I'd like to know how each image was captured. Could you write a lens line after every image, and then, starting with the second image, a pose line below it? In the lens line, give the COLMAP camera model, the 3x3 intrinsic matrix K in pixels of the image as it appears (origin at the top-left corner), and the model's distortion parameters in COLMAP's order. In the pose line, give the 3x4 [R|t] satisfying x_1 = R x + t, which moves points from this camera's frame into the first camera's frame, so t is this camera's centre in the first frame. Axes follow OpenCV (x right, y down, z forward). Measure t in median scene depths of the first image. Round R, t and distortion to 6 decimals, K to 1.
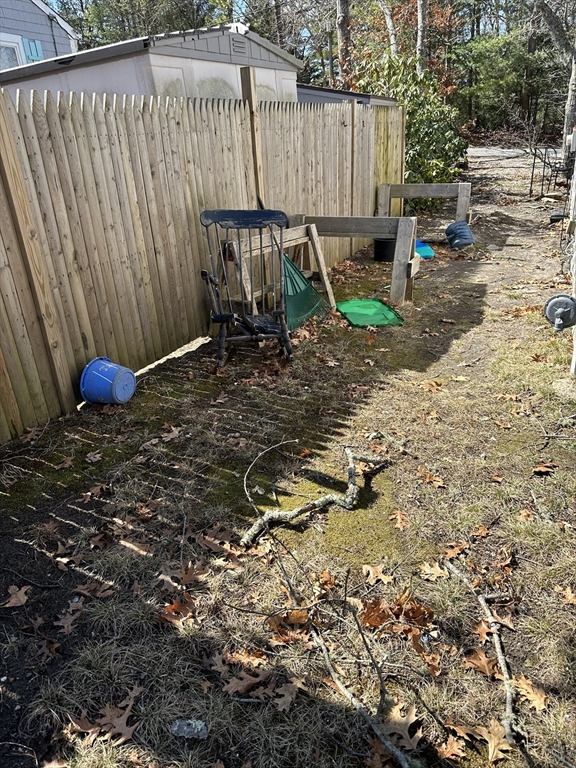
lens RADIAL K [[547.9, 0, 288.0], [0, 547.9, 384.0], [0, 0, 1]] dist [0.067262, -0.095974]
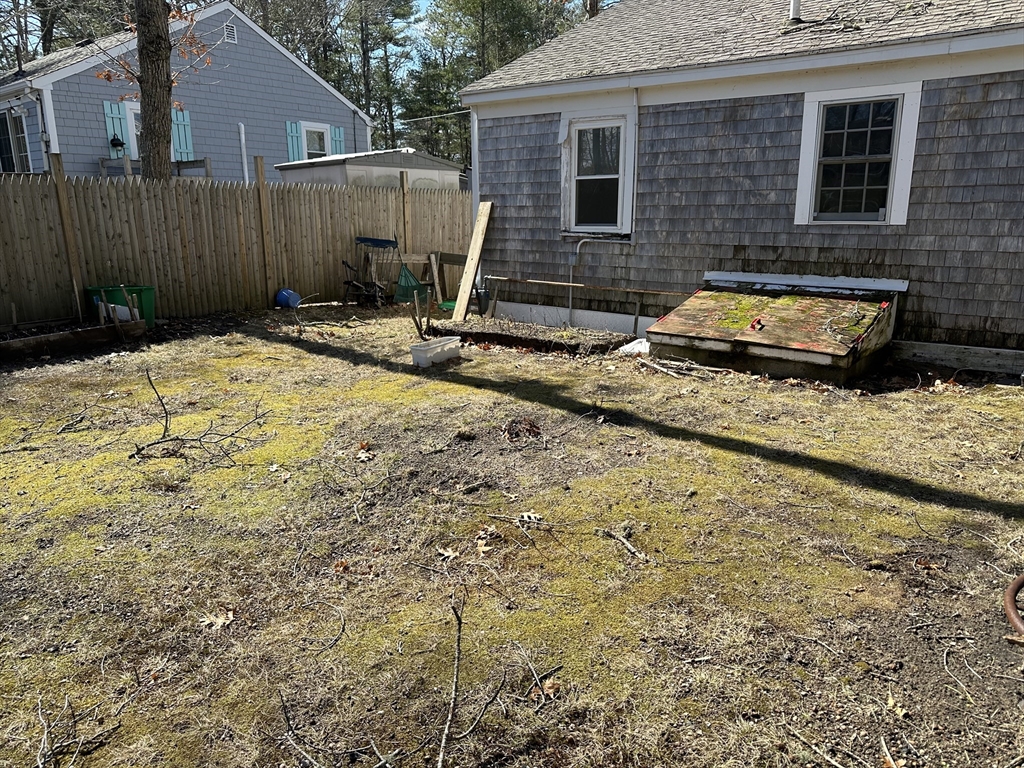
lens RADIAL K [[724.5, 0, 512.0], [0, 724.5, 384.0], [0, 0, 1]] dist [0.105676, -0.155992]
pose [[0.973441, 0.109176, -0.201229, 1.121292], [-0.144505, 0.974759, -0.170188, 0.662315], [0.177570, 0.194746, 0.964646, -1.562112]]
